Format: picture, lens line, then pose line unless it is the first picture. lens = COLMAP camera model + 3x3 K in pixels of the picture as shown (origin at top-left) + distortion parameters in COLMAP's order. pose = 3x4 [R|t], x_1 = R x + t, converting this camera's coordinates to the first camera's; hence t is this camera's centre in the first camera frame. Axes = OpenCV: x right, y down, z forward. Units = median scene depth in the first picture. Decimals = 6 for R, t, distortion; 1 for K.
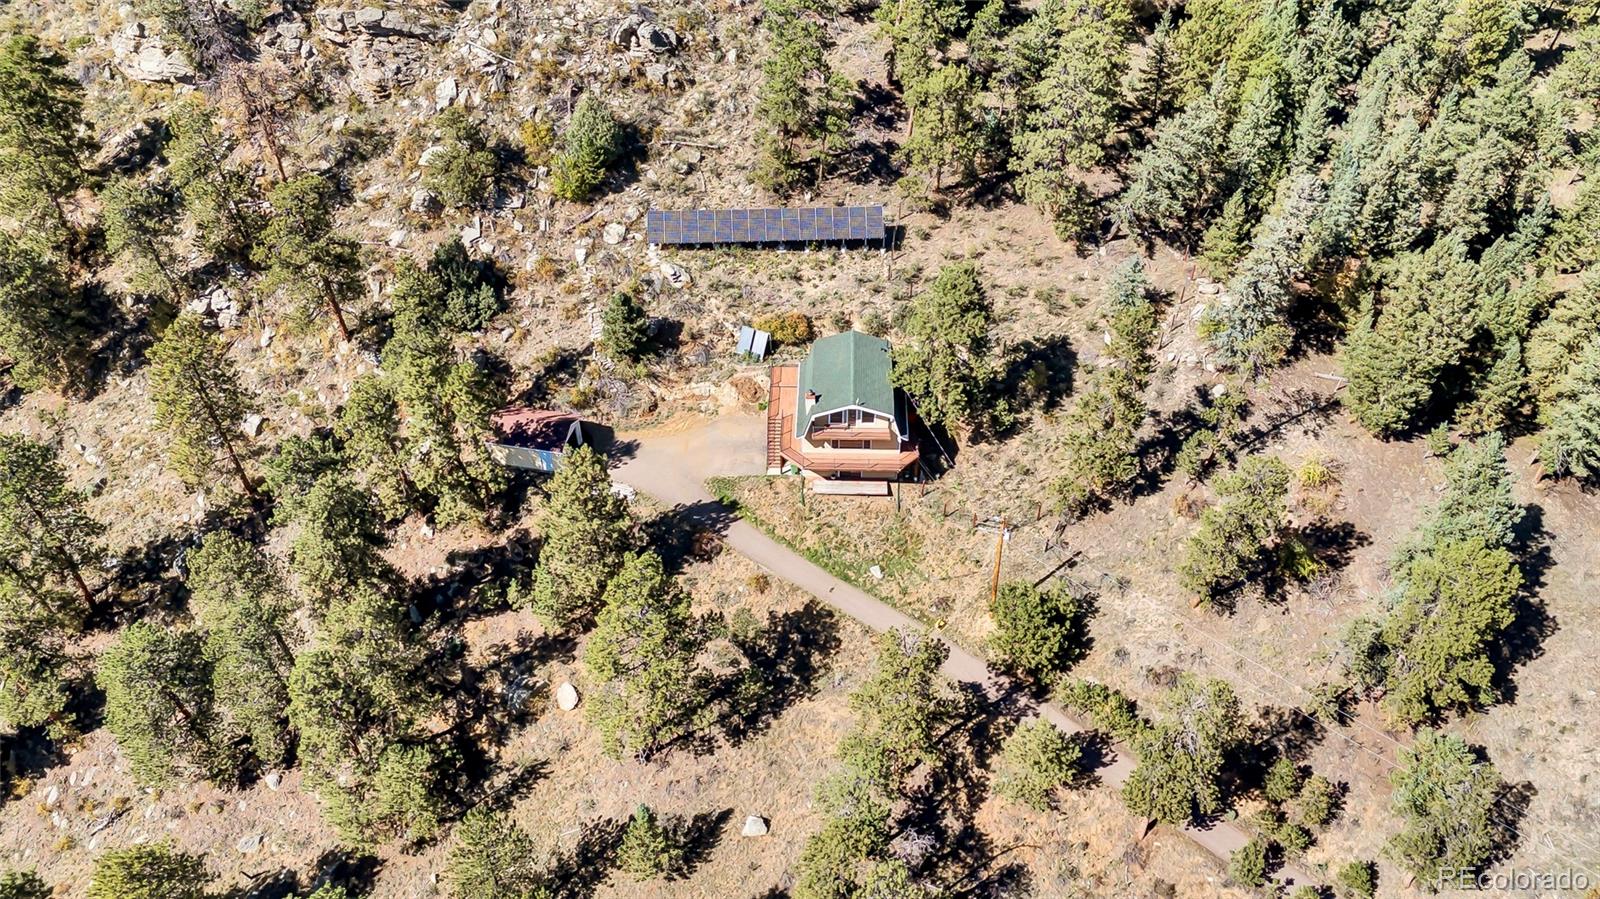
lens RADIAL K [[1192.6, 0, 803.9], [0, 1192.6, 452.1], [0, 0, 1]] dist [0.098604, -0.098921]
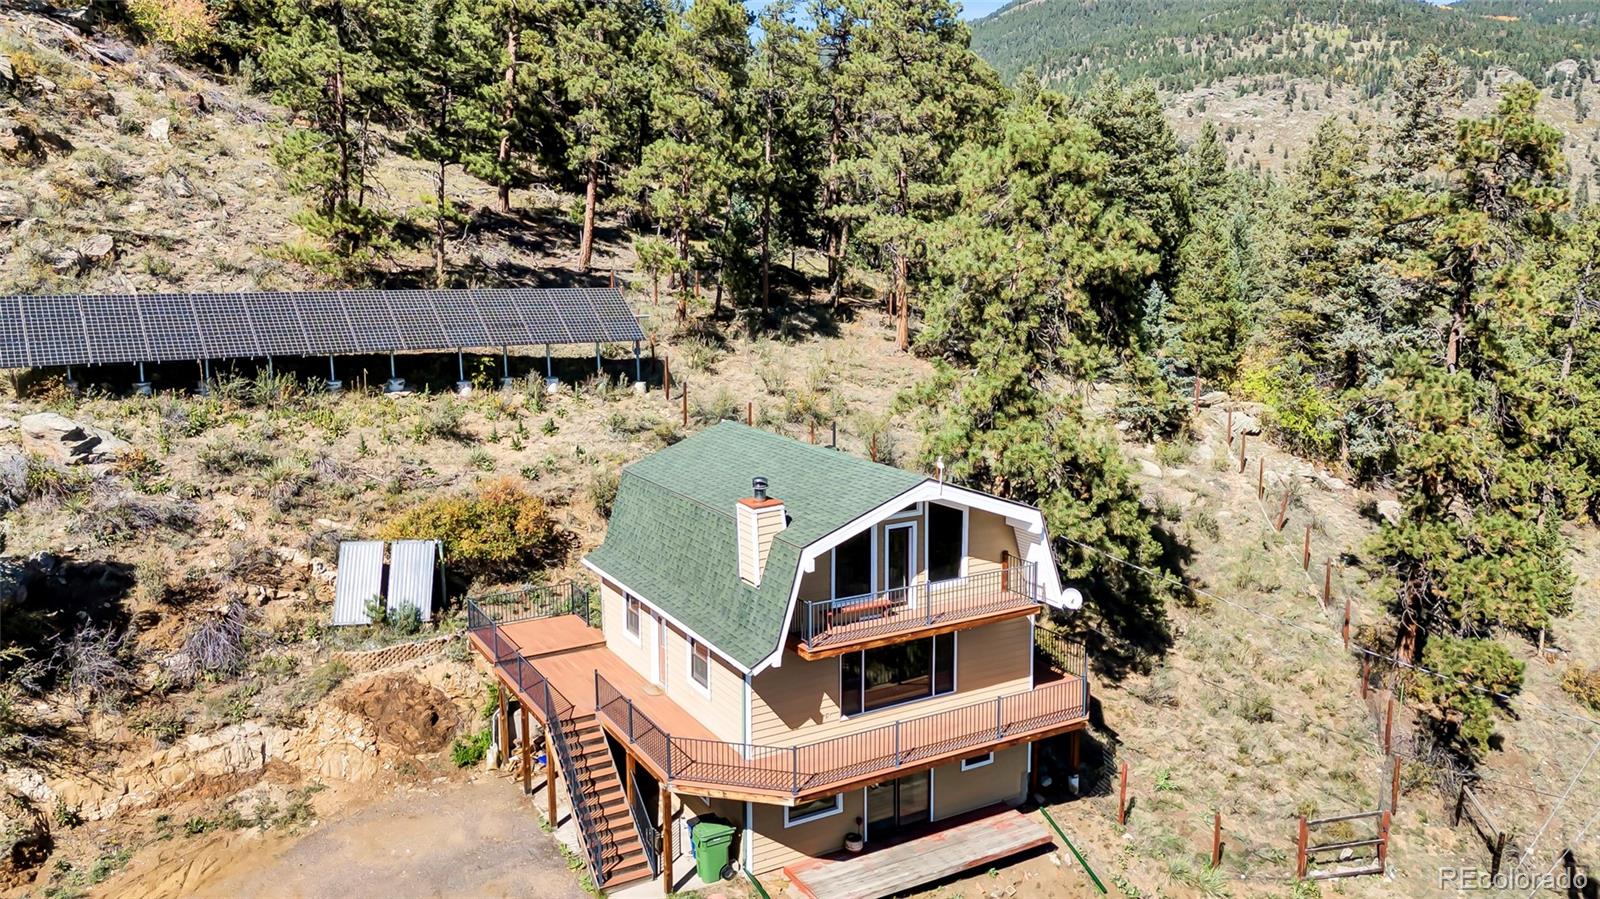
lens RADIAL K [[1198.7, 0, 800.0], [0, 1198.7, 449.5], [0, 0, 1]] dist [0.076629, -0.069927]
pose [[0.852820, -0.088828, 0.514595, -0.110515], [0.341361, 0.840561, -0.420630, 0.052241], [-0.395185, 0.534384, 0.747170, 0.683163]]
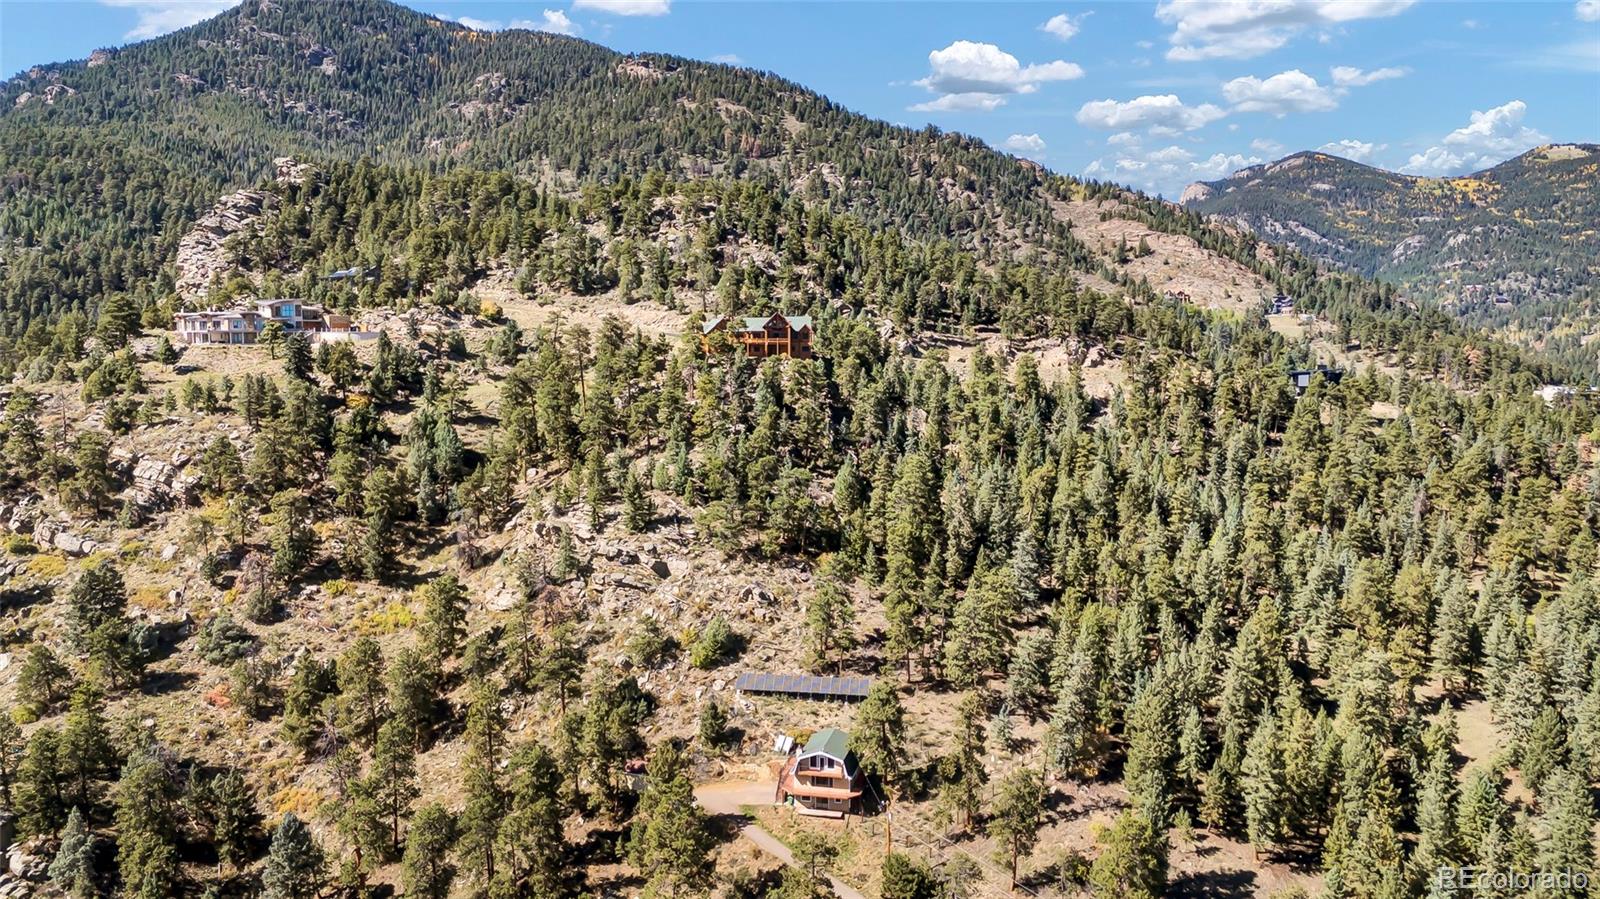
lens RADIAL K [[1192.6, 0, 803.9], [0, 1192.6, 452.1], [0, 0, 1]] dist [0.098604, -0.098921]
pose [[0.980687, 0.024474, -0.194046, 0.305674], [-0.131670, 0.816250, -0.562494, 0.524825], [0.144623, 0.577180, 0.803708, -0.618421]]
